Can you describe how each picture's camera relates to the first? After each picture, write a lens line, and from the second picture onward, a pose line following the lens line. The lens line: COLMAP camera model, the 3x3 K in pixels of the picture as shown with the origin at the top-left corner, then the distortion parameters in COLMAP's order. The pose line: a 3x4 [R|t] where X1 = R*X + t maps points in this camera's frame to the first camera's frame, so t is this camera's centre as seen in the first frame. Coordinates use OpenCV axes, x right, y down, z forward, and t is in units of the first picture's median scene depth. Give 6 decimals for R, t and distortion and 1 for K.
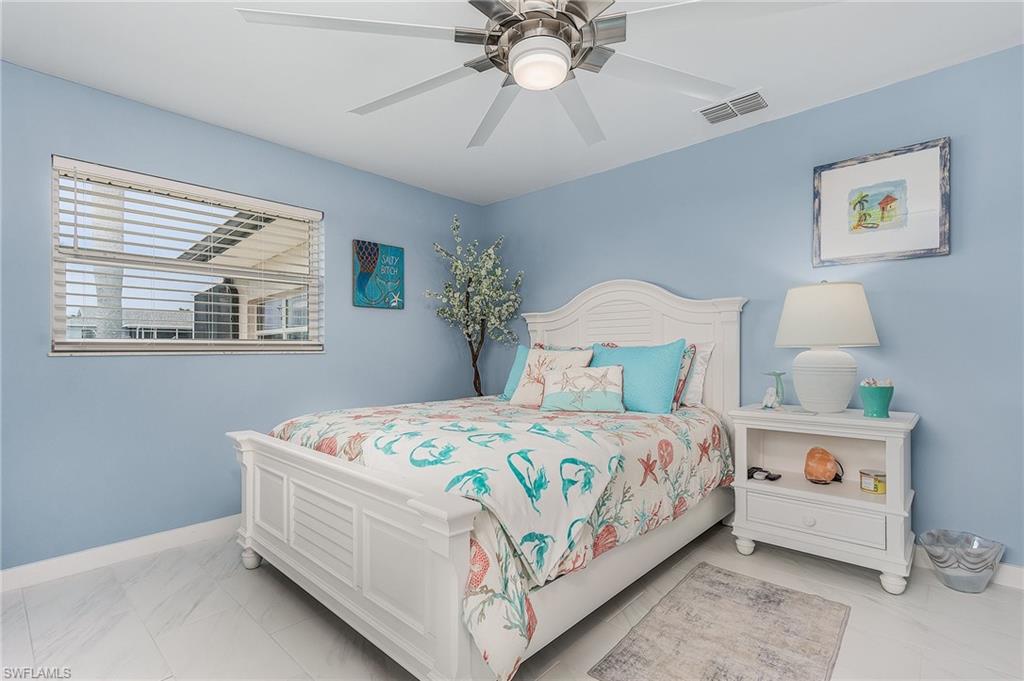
lens RADIAL K [[478.8, 0, 513.9], [0, 478.8, 339.0], [0, 0, 1]] dist [0.000181, -0.000061]
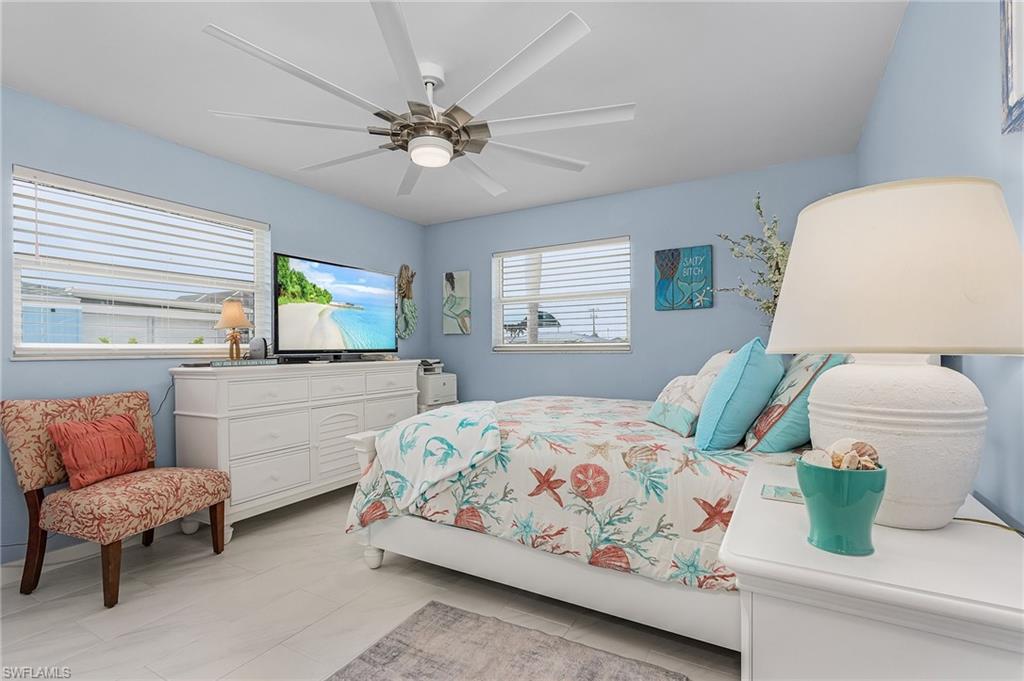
lens RADIAL K [[465.9, 0, 511.5], [0, 465.9, 345.7], [0, 0, 1]] dist [-0.017199, -0.000188]
pose [[0.221335, -0.004145, -0.975189, 1.205856], [0.026758, 0.999640, 0.001824, 0.004032], [0.974831, -0.026498, 0.221366, 0.794785]]
